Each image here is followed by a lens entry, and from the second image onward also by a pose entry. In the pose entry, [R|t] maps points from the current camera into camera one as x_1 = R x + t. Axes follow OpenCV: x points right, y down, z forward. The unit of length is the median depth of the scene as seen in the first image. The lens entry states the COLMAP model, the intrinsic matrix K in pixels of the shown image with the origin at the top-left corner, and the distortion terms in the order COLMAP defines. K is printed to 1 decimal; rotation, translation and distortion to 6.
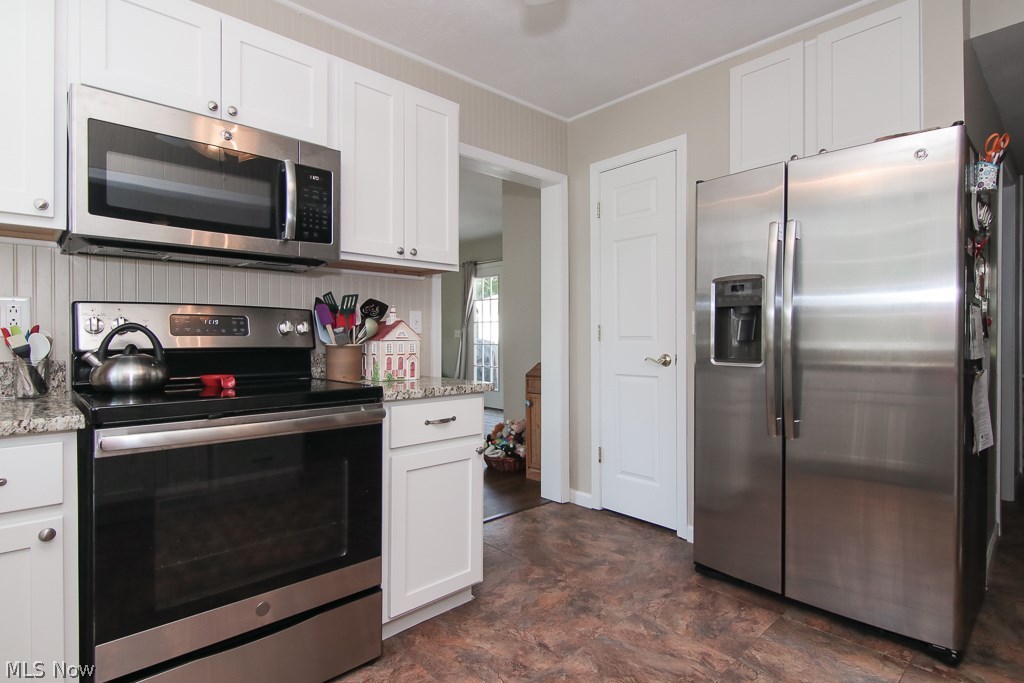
lens RADIAL K [[519.0, 0, 512.0], [0, 519.0, 341.5], [0, 0, 1]] dist [0.021816, 0.000292]
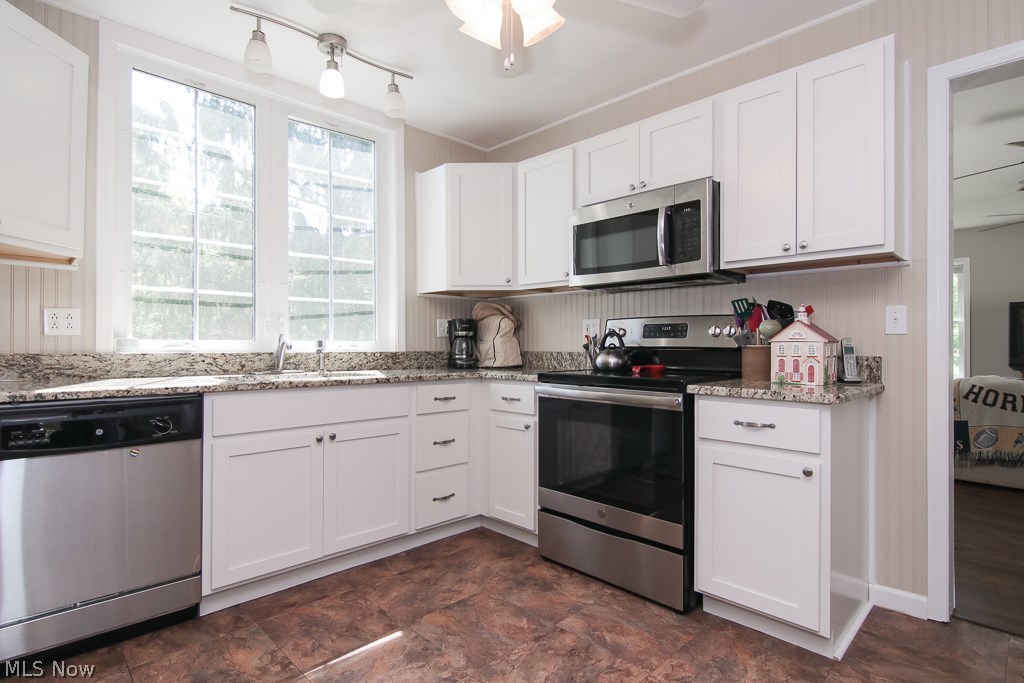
lens RADIAL K [[527.0, 0, 512.0], [0, 527.0, 341.5], [0, 0, 1]] dist [-0.000702, -0.000258]
pose [[0.023731, -0.003483, -0.999712, 0.818268], [-0.010823, 0.999934, -0.003741, 0.007976], [0.999660, 0.010909, 0.023692, 0.527435]]
